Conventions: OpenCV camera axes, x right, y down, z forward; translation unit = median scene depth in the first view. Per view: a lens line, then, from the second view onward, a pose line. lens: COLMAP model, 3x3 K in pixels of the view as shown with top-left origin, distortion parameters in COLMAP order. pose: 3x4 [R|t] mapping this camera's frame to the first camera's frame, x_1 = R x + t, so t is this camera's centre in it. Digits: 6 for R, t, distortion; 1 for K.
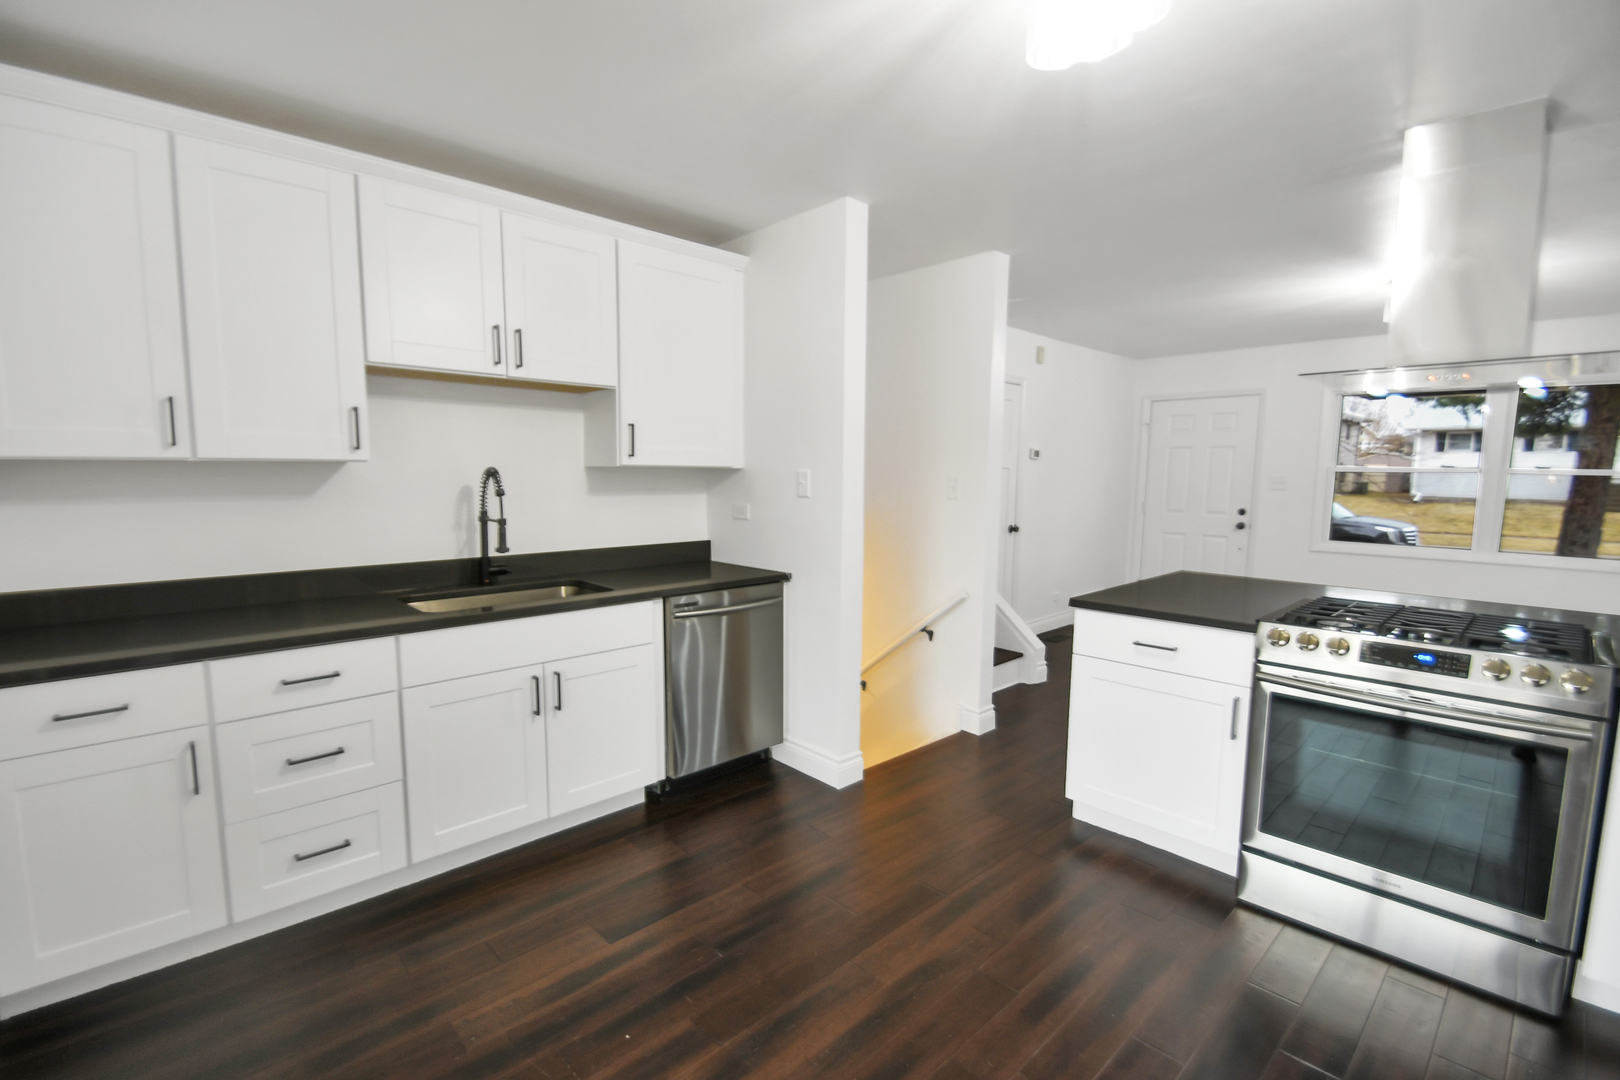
lens RADIAL K [[731.6, 0, 810.0], [0, 731.6, 540.0], [0, 0, 1]] dist [0.002072, -0.012934]
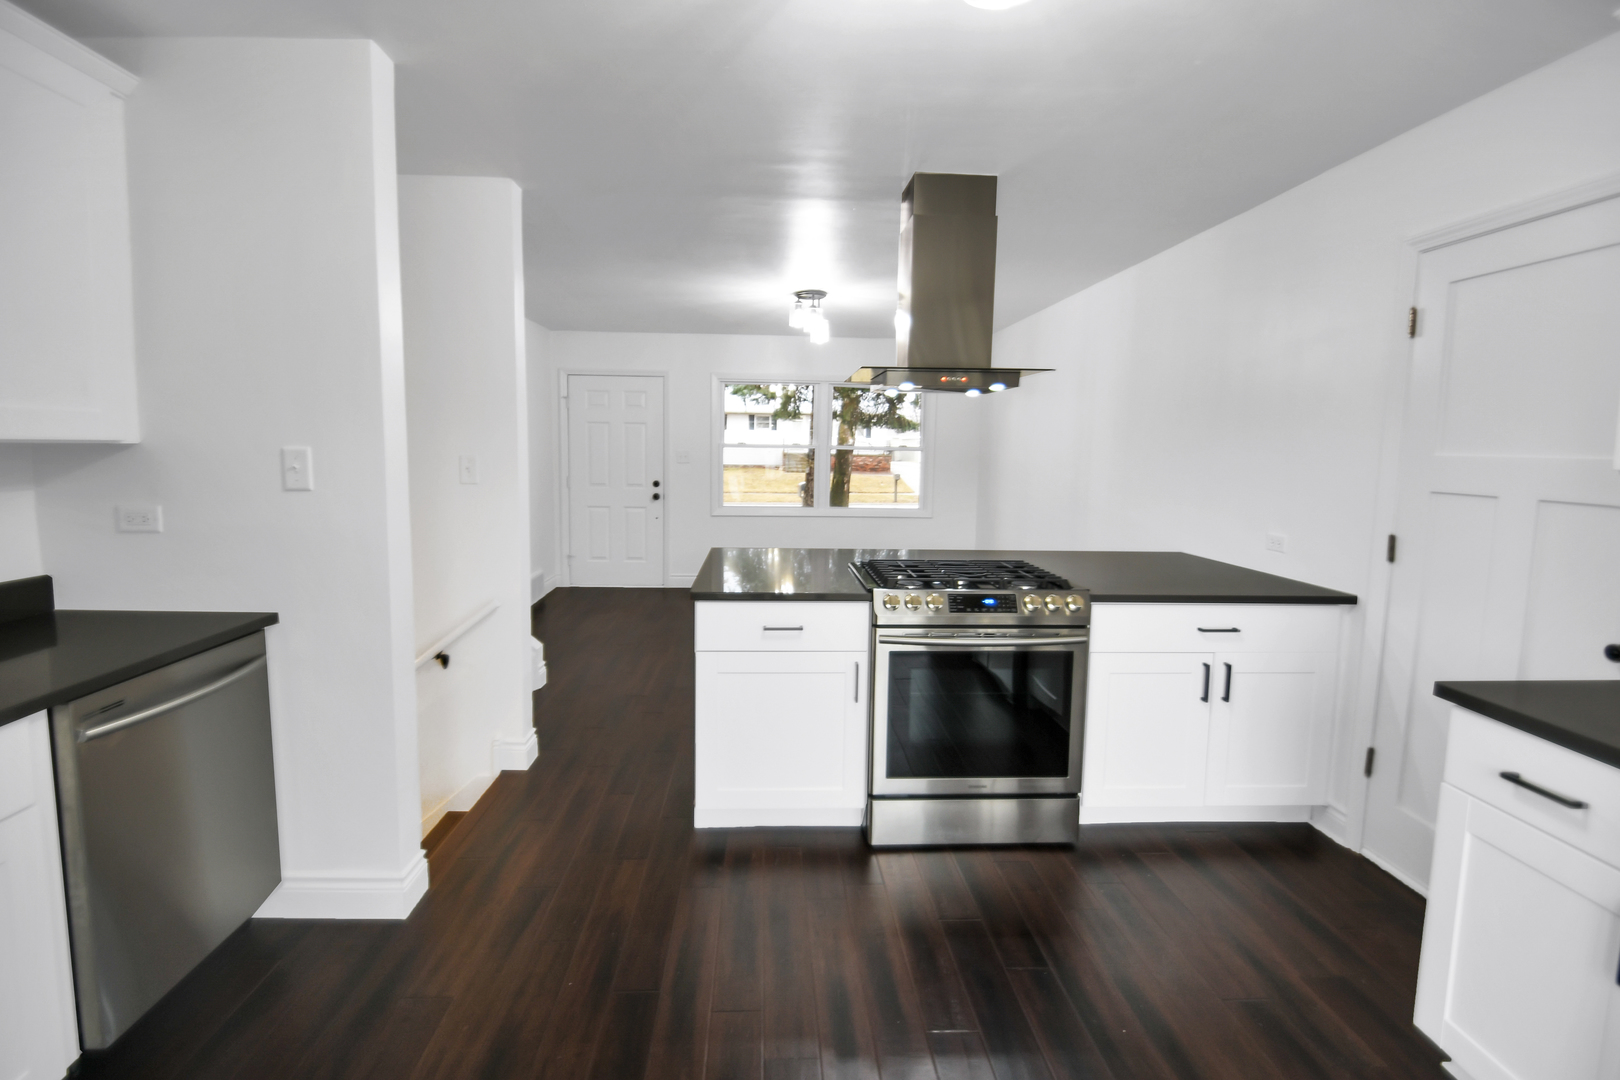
lens RADIAL K [[741.1, 0, 803.9], [0, 741.1, 512.3], [0, 0, 1]] dist [0.001583, -0.013687]
pose [[0.648179, -0.061988, 0.758961, -0.177626], [0.060724, 0.997715, 0.029628, -0.027004], [-0.759063, 0.026882, 0.650462, 0.213194]]
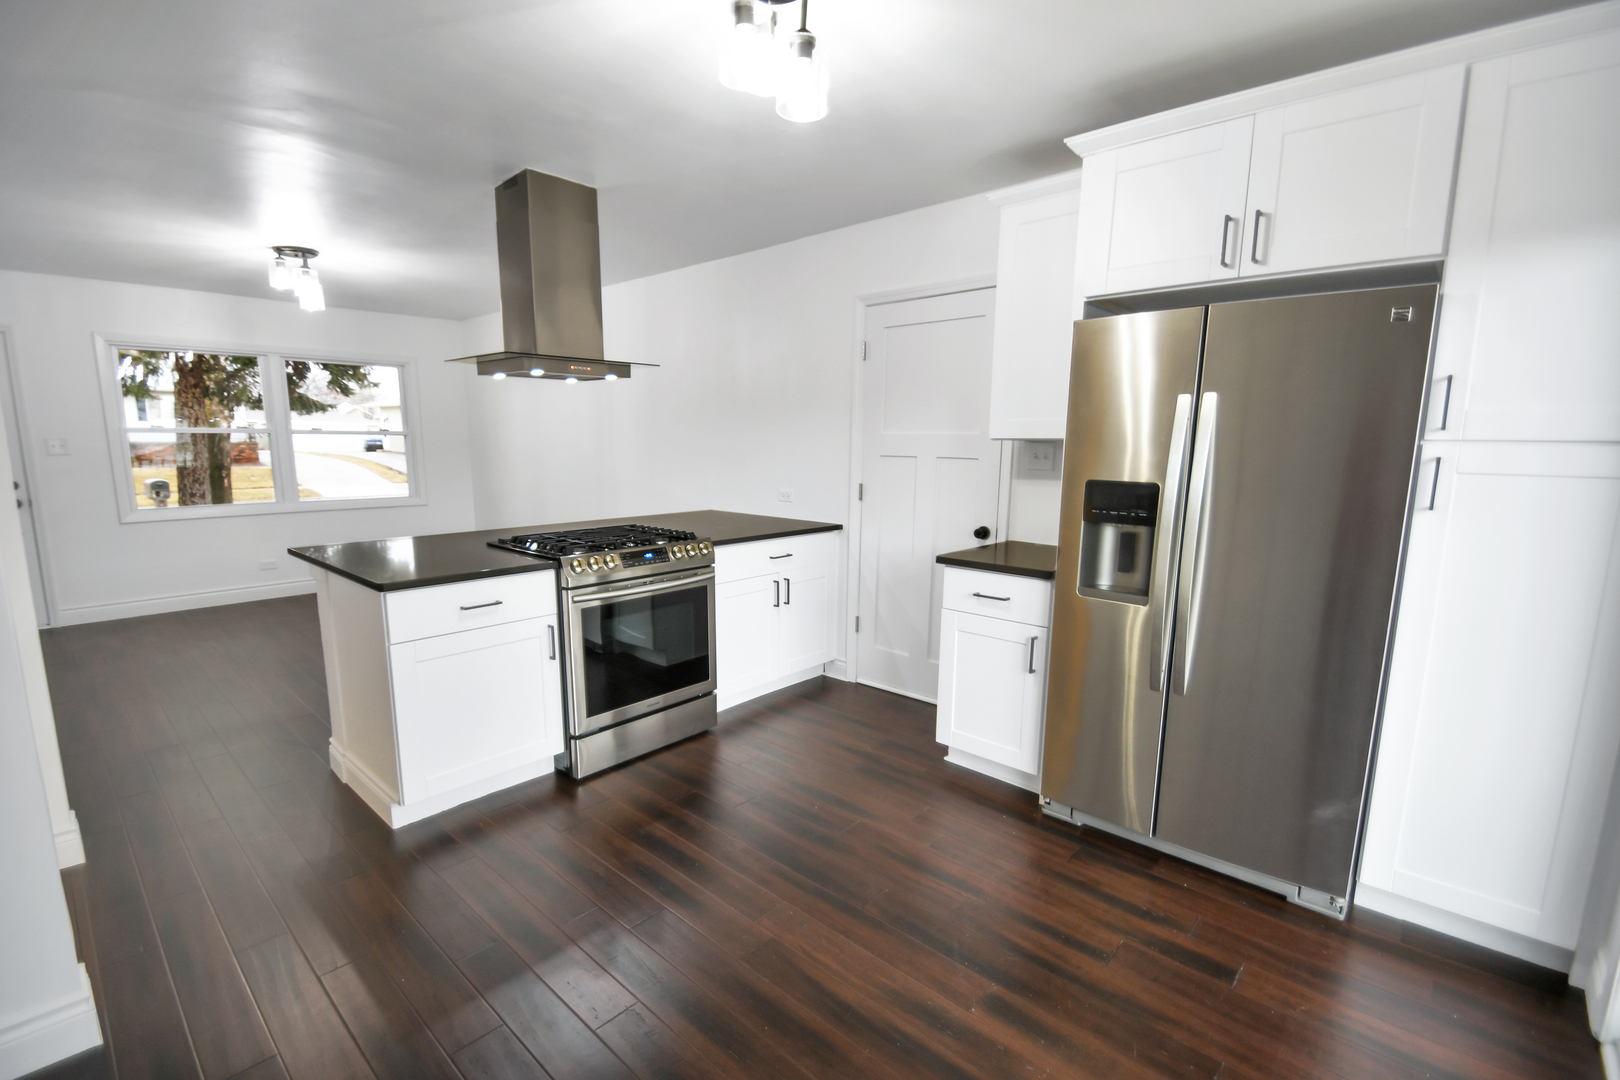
lens RADIAL K [[699.0, 0, 826.5], [0, 699.0, 552.1], [0, 0, 1]] dist [-0.021048, 0.000109]
pose [[-0.101324, -0.165015, 0.981073, -0.350224], [0.083738, 0.981234, 0.173691, -0.038808], [-0.991323, 0.099752, -0.085604, 0.398184]]
